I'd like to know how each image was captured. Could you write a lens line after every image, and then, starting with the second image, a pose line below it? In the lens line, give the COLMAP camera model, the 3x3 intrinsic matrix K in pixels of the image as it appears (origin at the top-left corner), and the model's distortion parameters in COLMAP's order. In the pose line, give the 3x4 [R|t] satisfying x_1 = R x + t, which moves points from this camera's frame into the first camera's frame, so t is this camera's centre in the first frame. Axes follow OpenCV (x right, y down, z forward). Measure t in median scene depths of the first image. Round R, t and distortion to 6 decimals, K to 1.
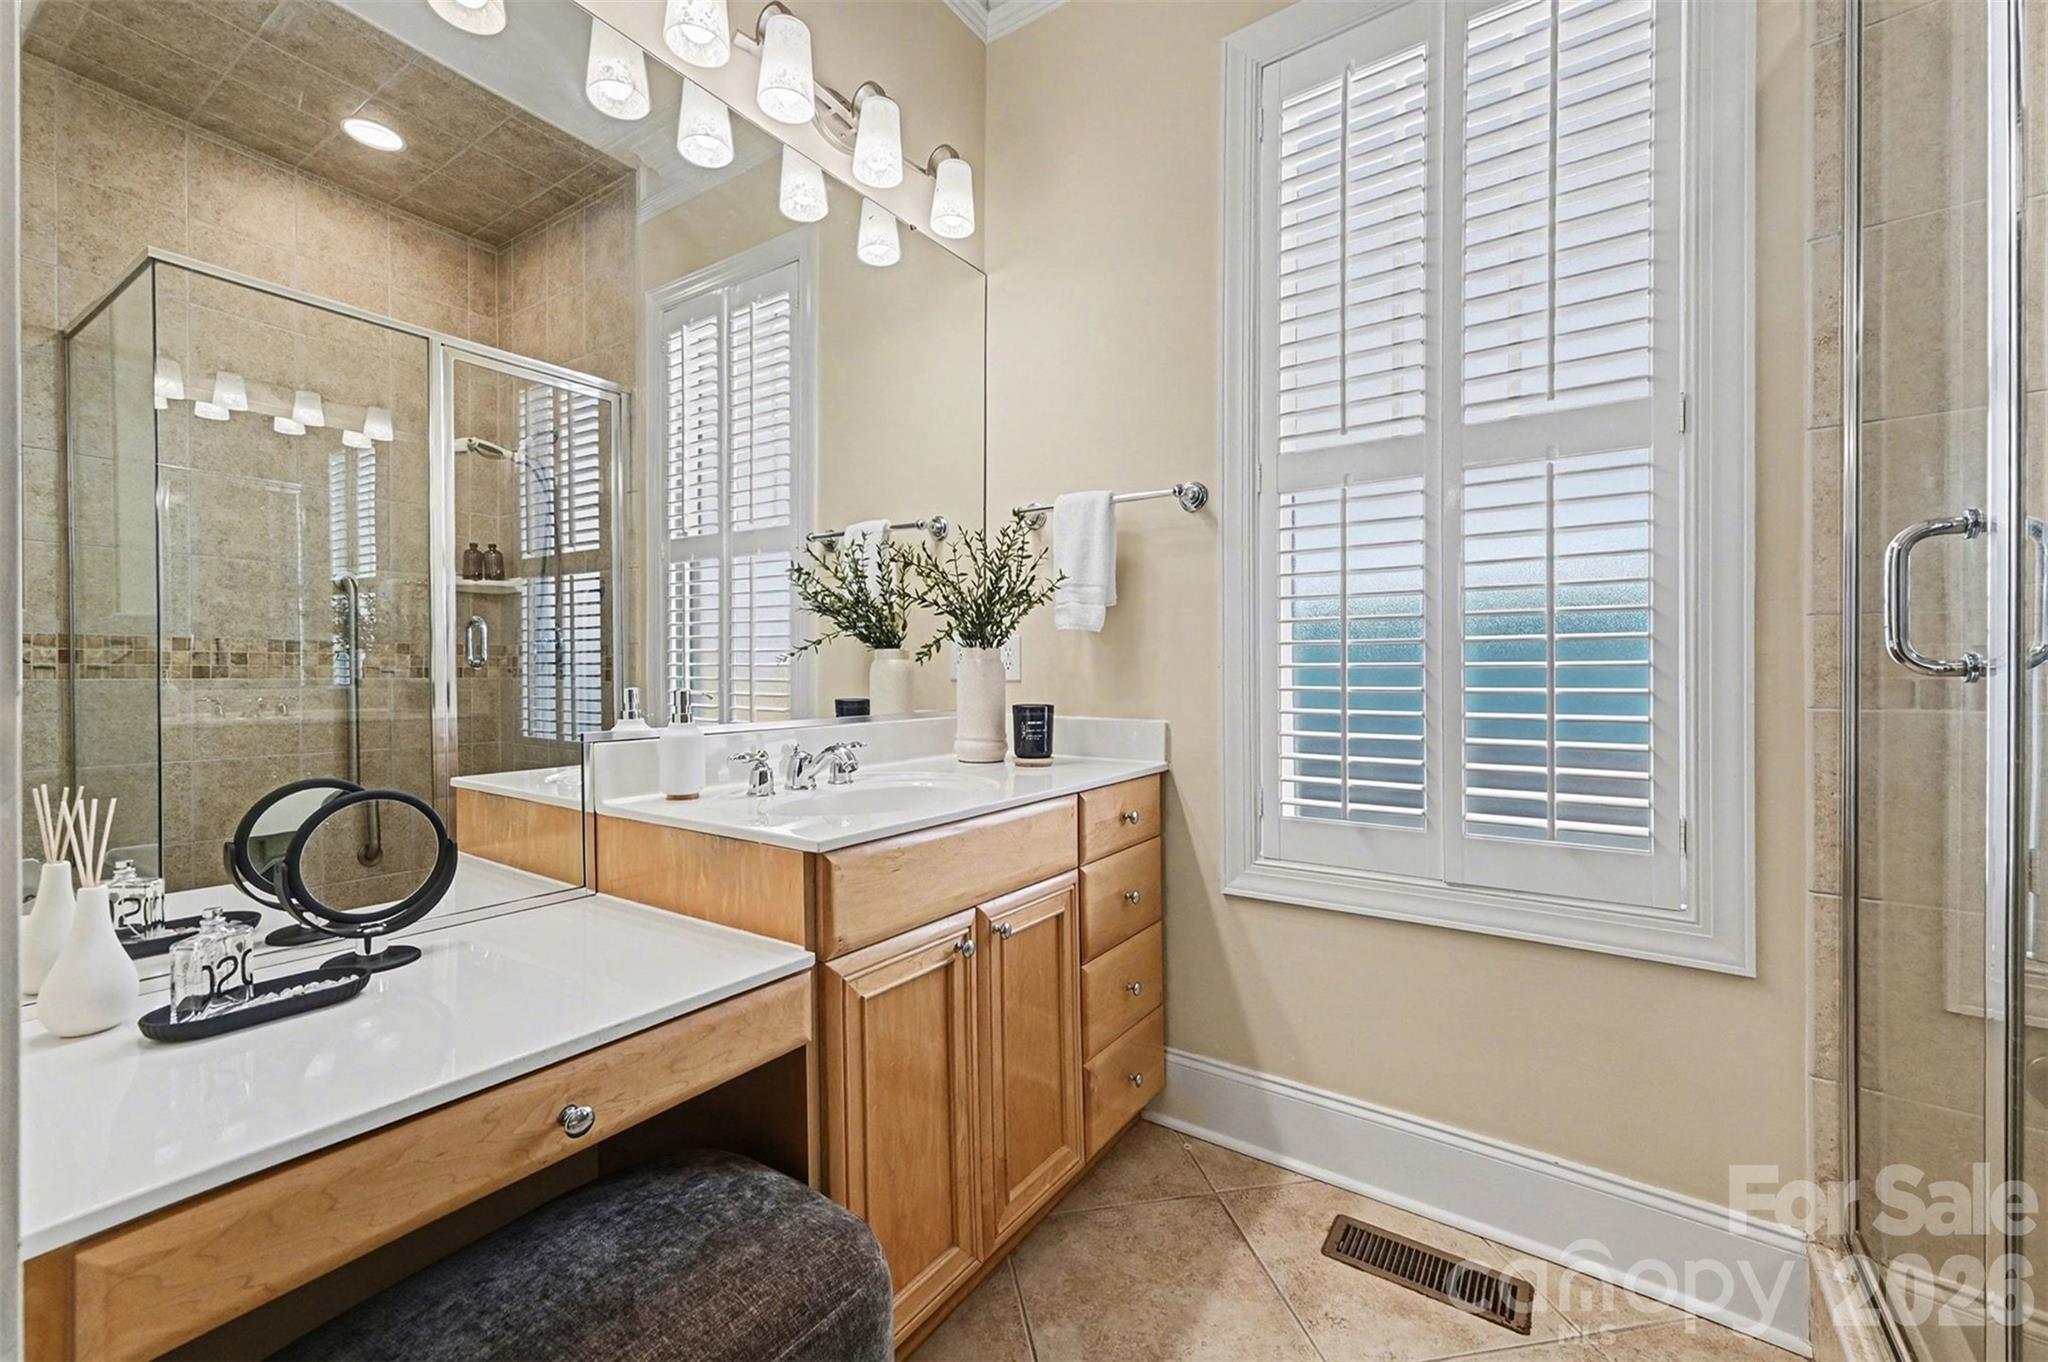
lens RADIAL K [[805.6, 0, 1024.5], [0, 805.6, 668.3], [0, 0, 1]] dist [0.018043, 0.000102]
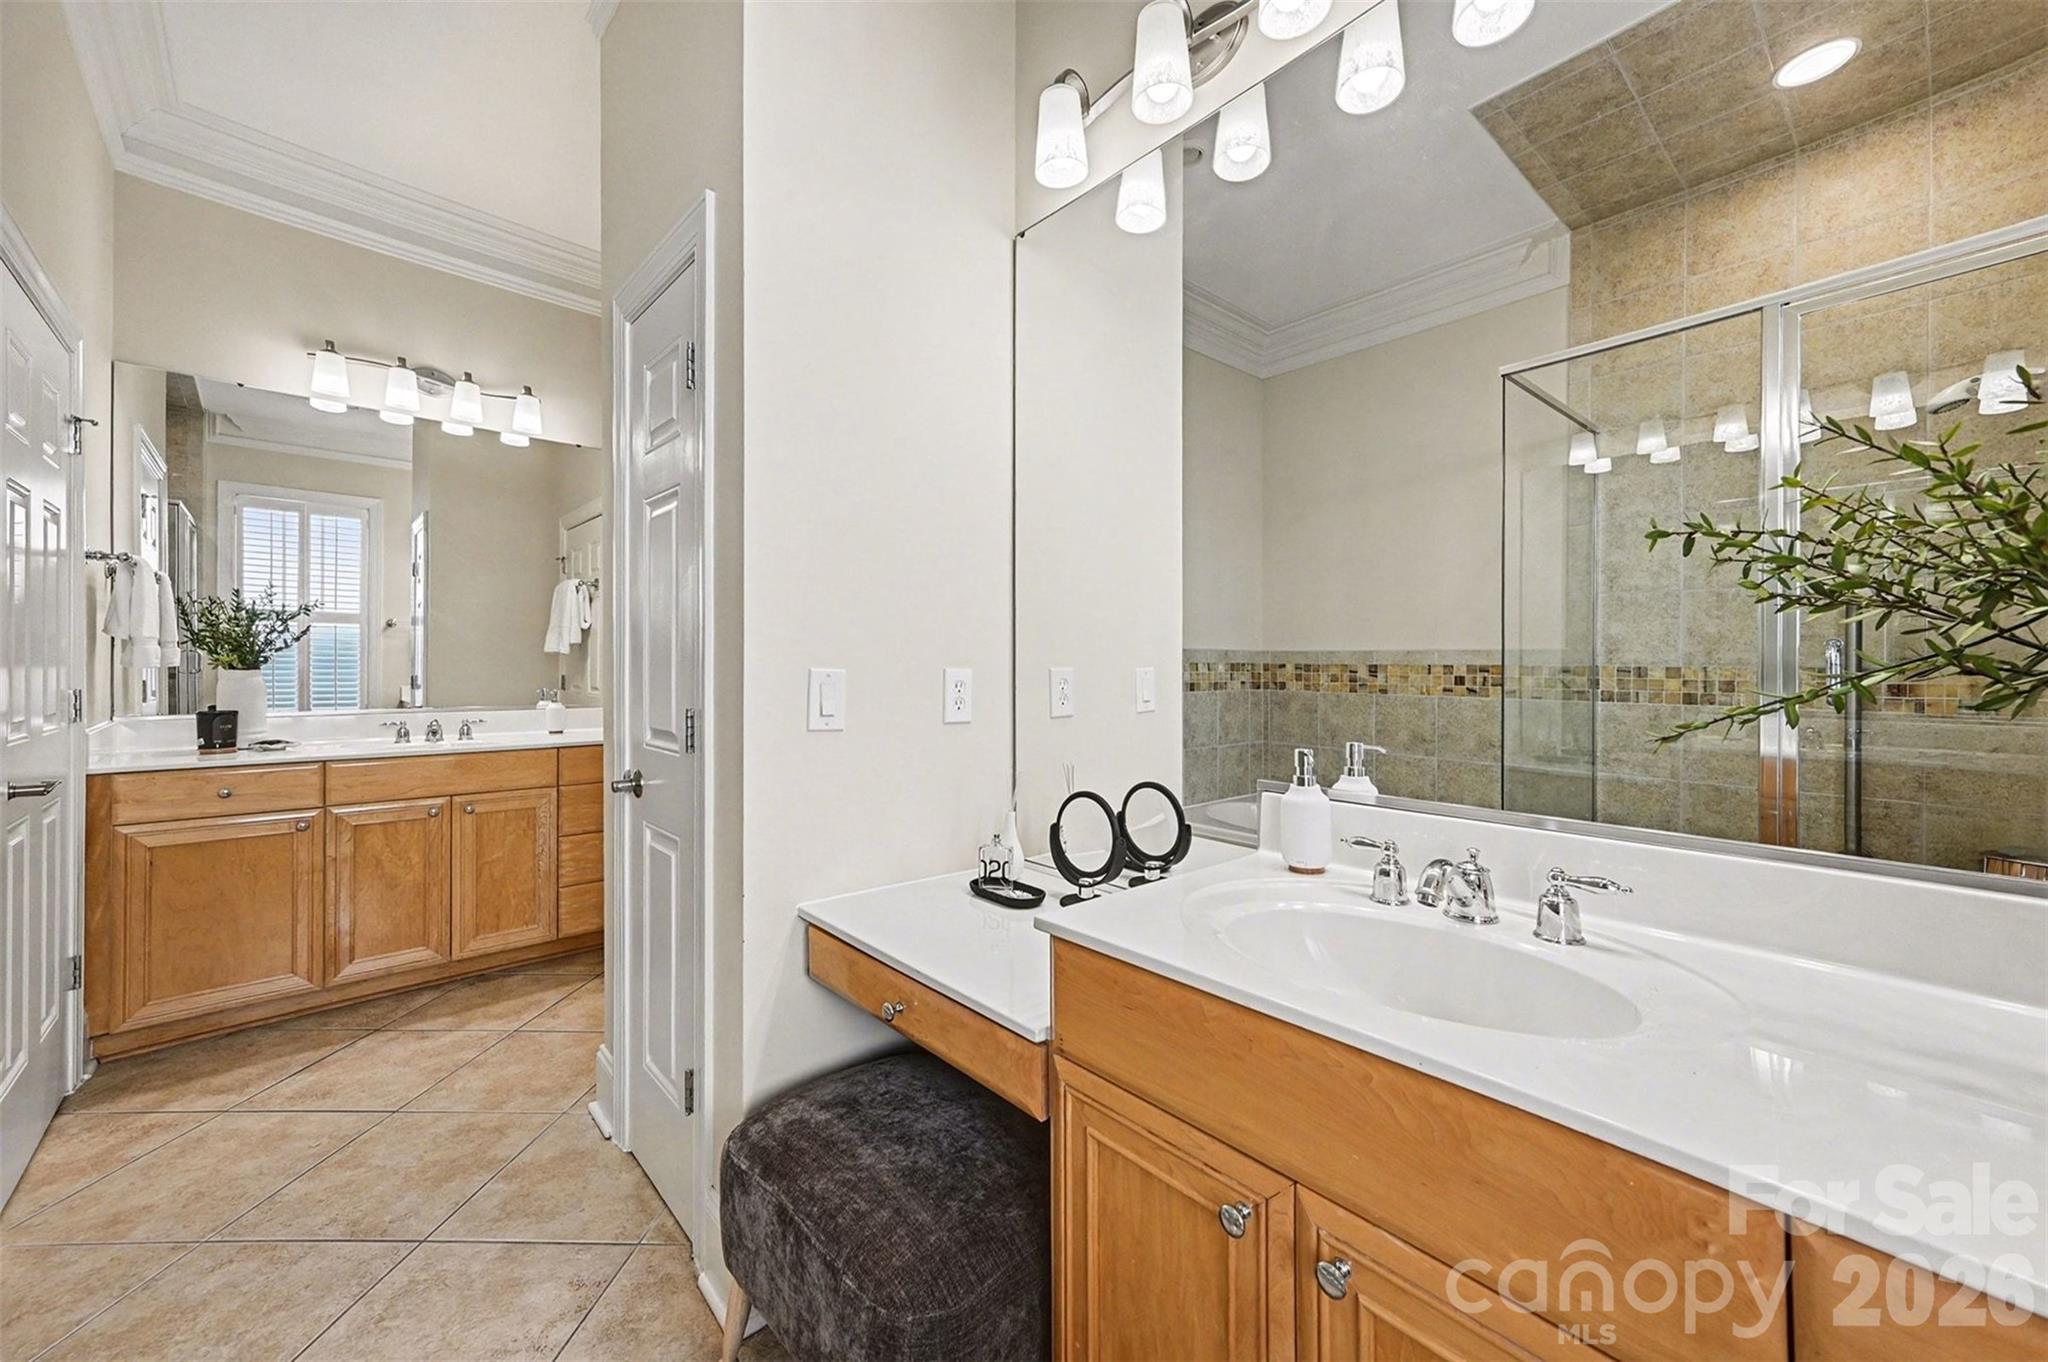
lens RADIAL K [[805.6, 0, 1024.8], [0, 805.6, 680.3], [0, 0, 1]] dist [0.018043, 0.000102]
pose [[-0.223299, 0.006033, -0.974731, 0.219721], [-0.008497, 0.999931, 0.008135, -0.020992], [0.974713, 0.010099, -0.223233, 0.397302]]
